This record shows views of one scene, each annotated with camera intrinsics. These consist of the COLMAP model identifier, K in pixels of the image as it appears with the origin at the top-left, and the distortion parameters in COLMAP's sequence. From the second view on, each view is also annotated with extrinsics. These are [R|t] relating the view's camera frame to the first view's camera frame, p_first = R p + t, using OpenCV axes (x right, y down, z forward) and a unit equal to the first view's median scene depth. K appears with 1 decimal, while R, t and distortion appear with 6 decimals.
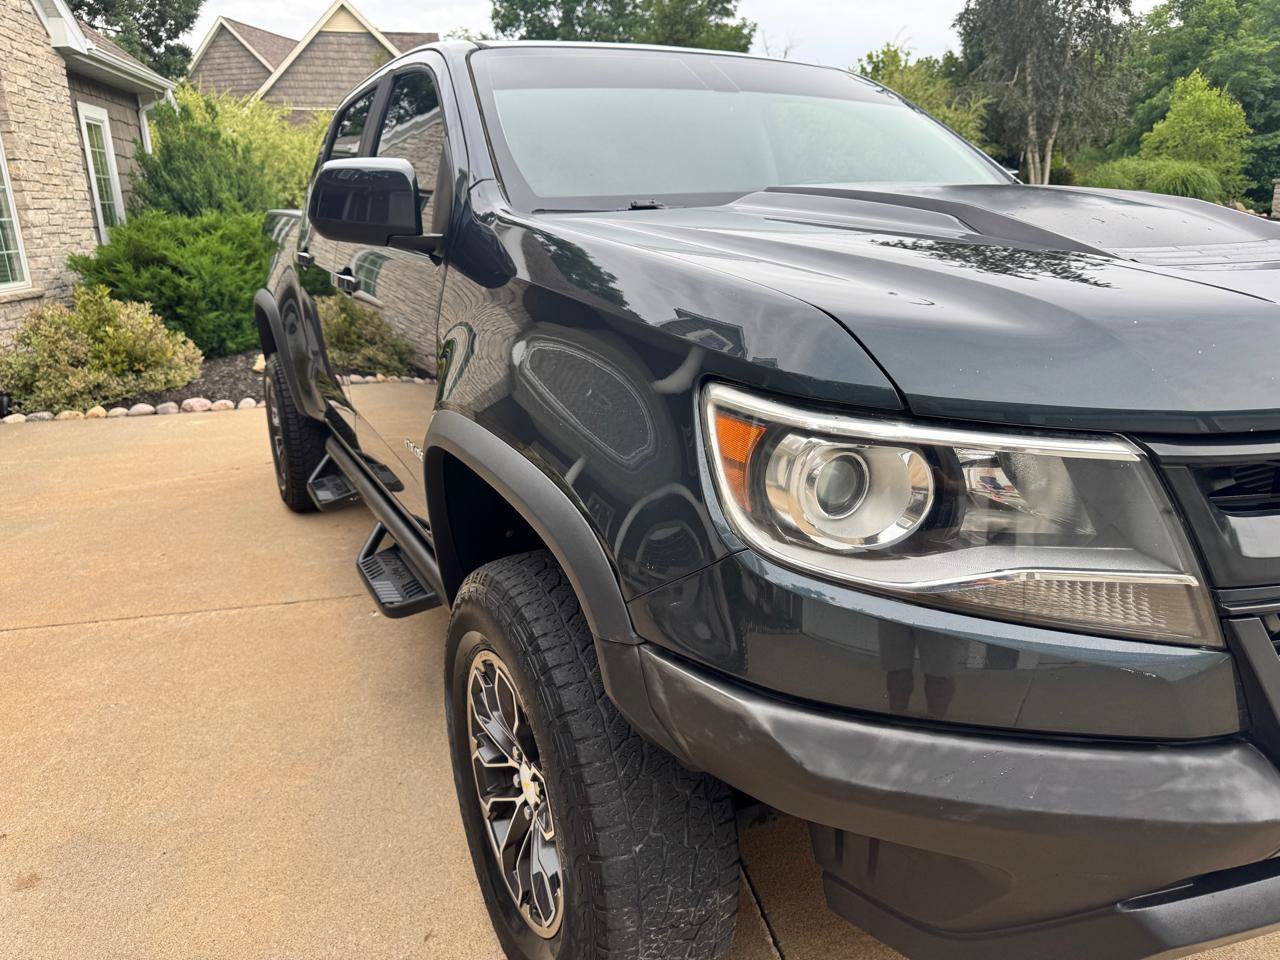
lens RADIAL K [[915.3, 0, 640.5], [0, 915.3, 467.0], [0, 0, 1]] dist [-0.000045, 0.001178]
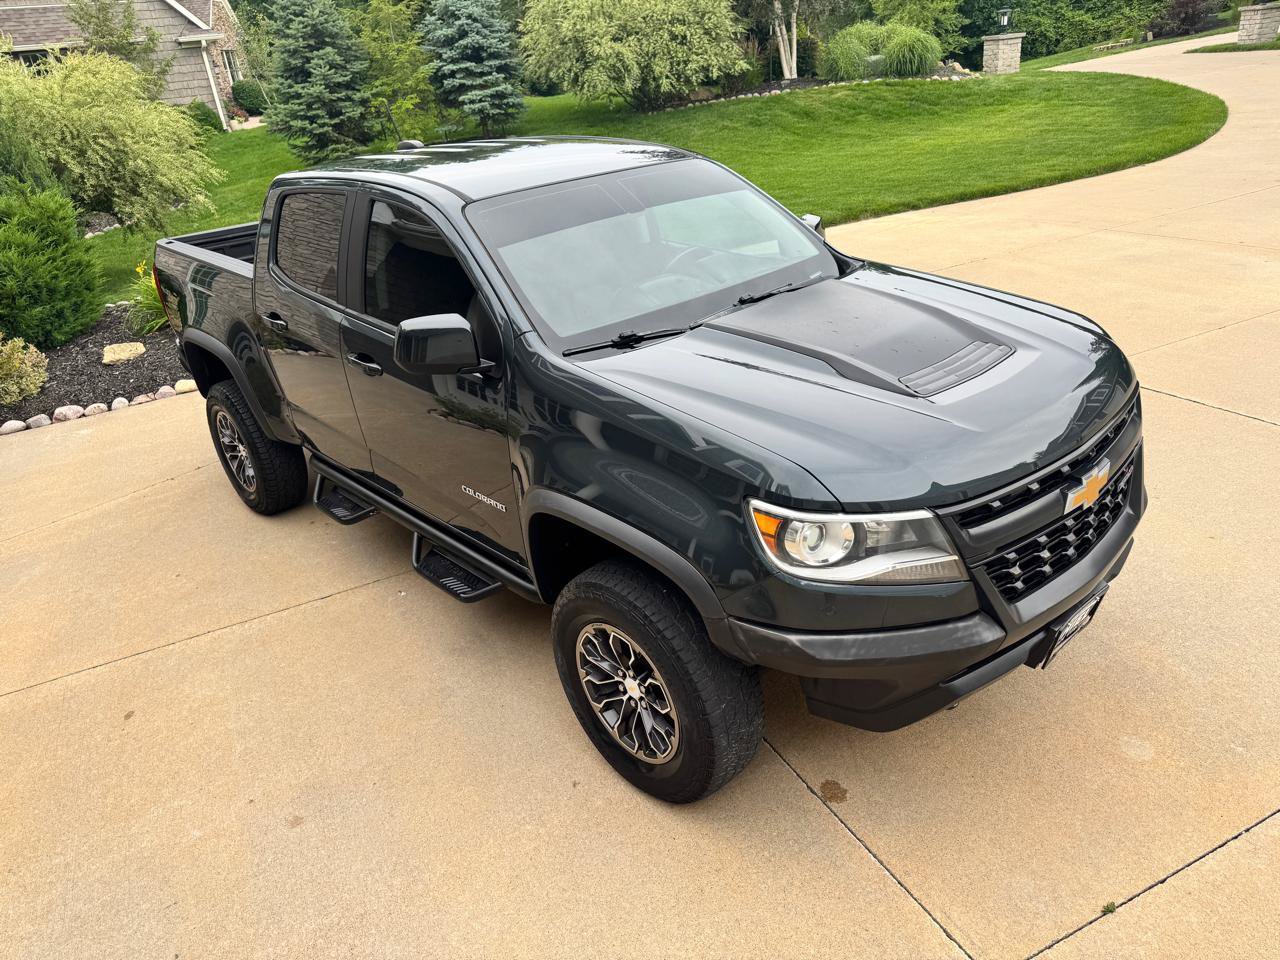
lens RADIAL K [[905.6, 0, 651.9], [0, 905.6, 475.9], [0, 0, 1]] dist [0.038727, -0.038305]
pose [[0.961762, -0.169636, 0.215028, -0.072552], [0.135590, 0.977042, 0.164331, -0.063734], [-0.237968, -0.128892, 0.962683, -0.121769]]
